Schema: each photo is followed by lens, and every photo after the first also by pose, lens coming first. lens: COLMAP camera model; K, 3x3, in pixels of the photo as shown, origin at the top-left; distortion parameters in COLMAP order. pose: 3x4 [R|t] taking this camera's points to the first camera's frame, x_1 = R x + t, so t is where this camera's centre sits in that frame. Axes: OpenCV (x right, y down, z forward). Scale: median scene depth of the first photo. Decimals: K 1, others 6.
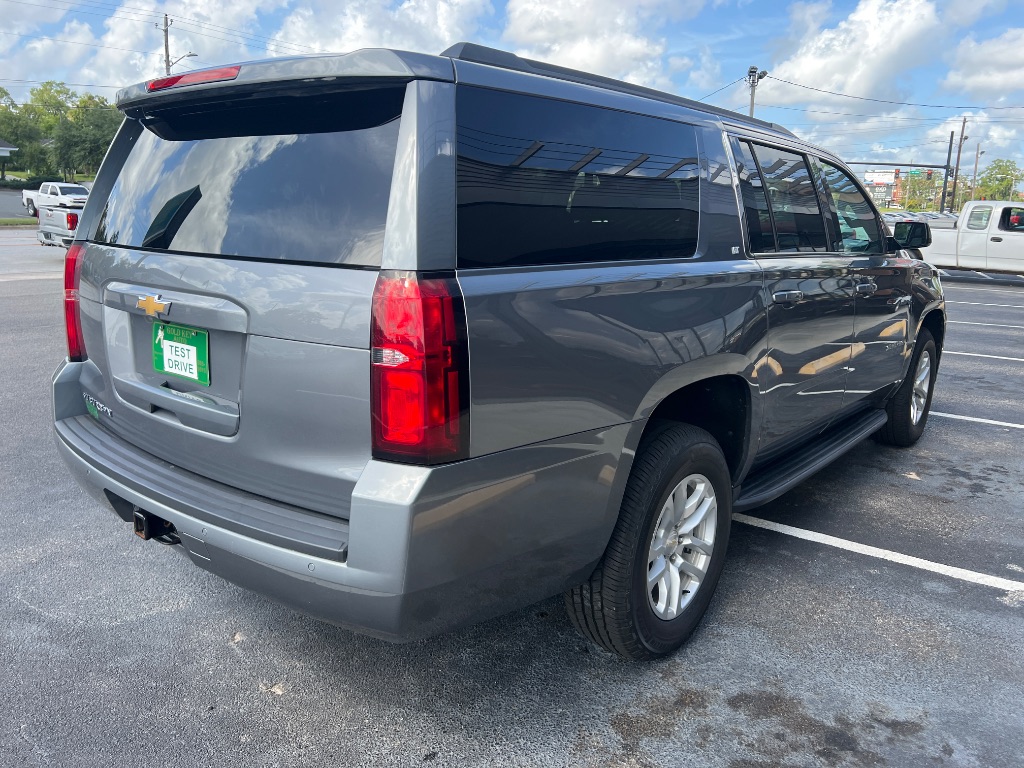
lens RADIAL K [[771.2, 0, 510.7], [0, 771.2, 379.8], [0, 0, 1]] dist [0.064852, -0.070092]
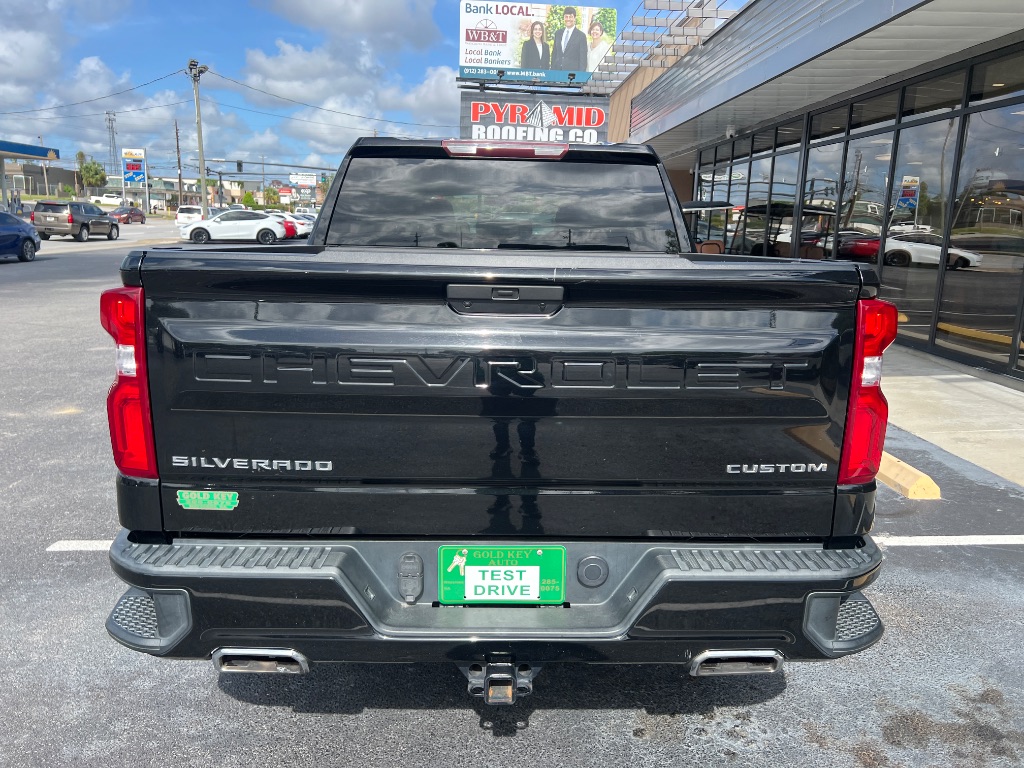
lens RADIAL K [[768.3, 0, 521.7], [0, 768.3, 384.0], [0, 0, 1]] dist [0.057803, -0.063772]
pose [[0.760624, -0.137658, 0.634430, -0.190312], [0.132990, 0.989575, 0.055273, -0.044060], [-0.635424, 0.042331, 0.771002, 0.159301]]
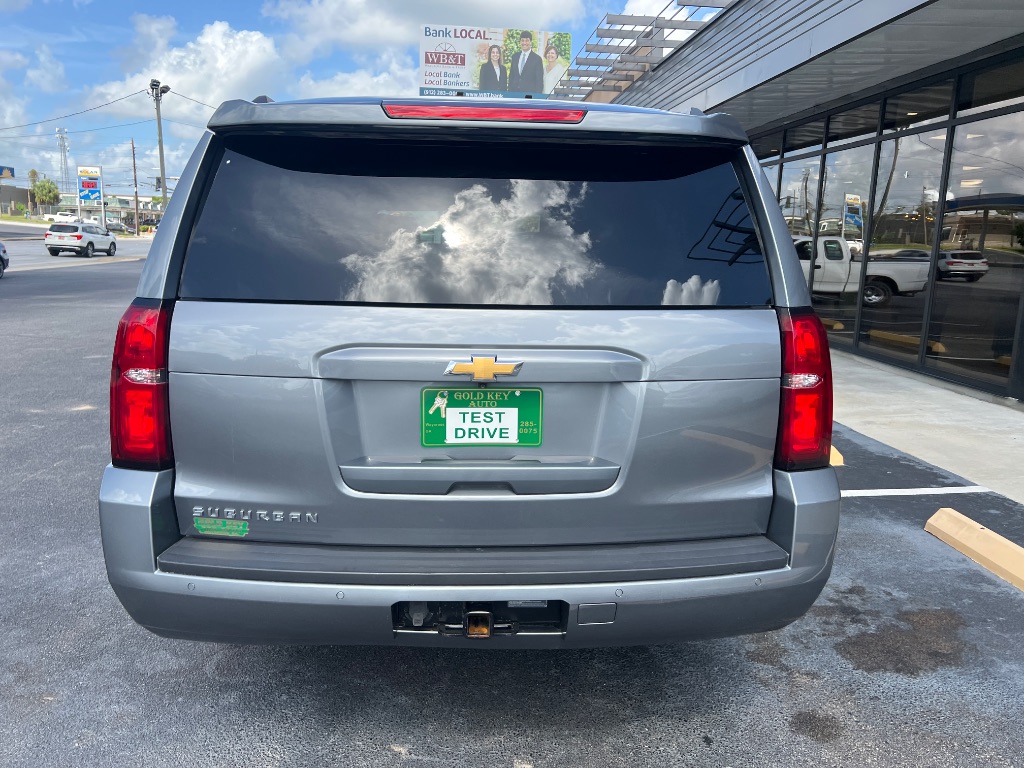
lens RADIAL K [[771.2, 0, 510.7], [0, 771.2, 379.8], [0, 0, 1]] dist [0.064852, -0.070092]
pose [[0.734529, -0.127638, 0.666465, -0.268508], [0.141507, 0.989370, 0.033520, -0.028284], [-0.663658, 0.069688, 0.744783, 0.087183]]
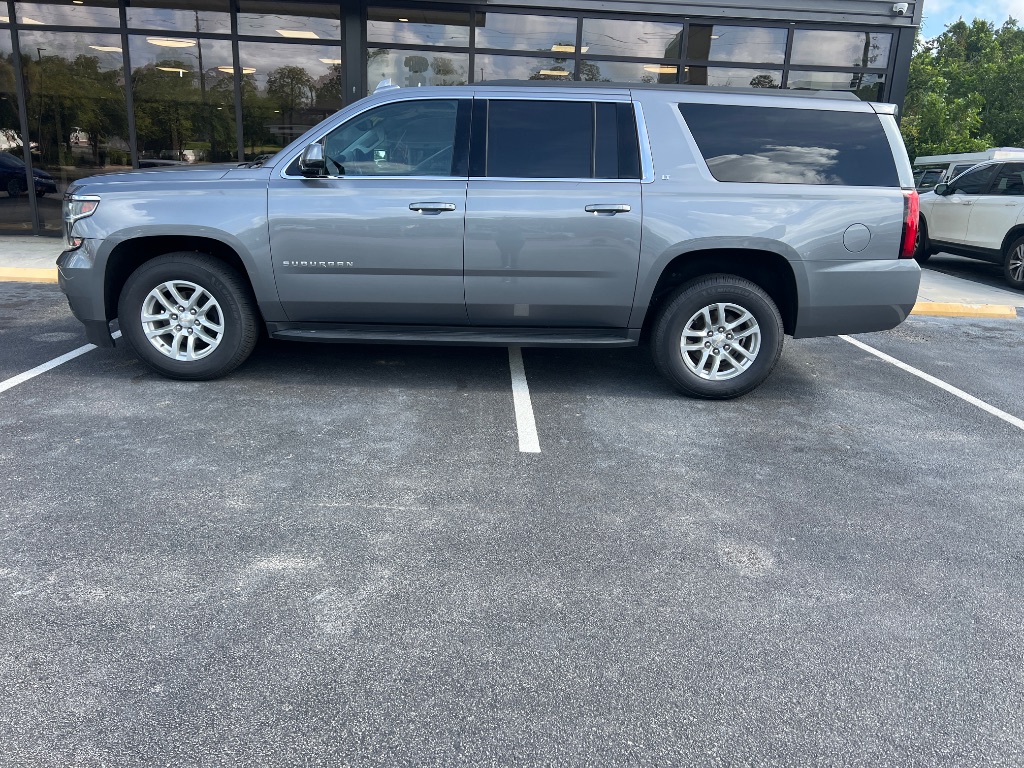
lens RADIAL K [[771.2, 0, 510.7], [0, 771.2, 379.8], [0, 0, 1]] dist [0.064852, -0.070092]
pose [[-0.643781, -0.243180, 0.725541, -0.466745], [0.115926, 0.906221, 0.406601, -0.211622], [-0.756378, 0.345871, -0.555217, 0.985178]]
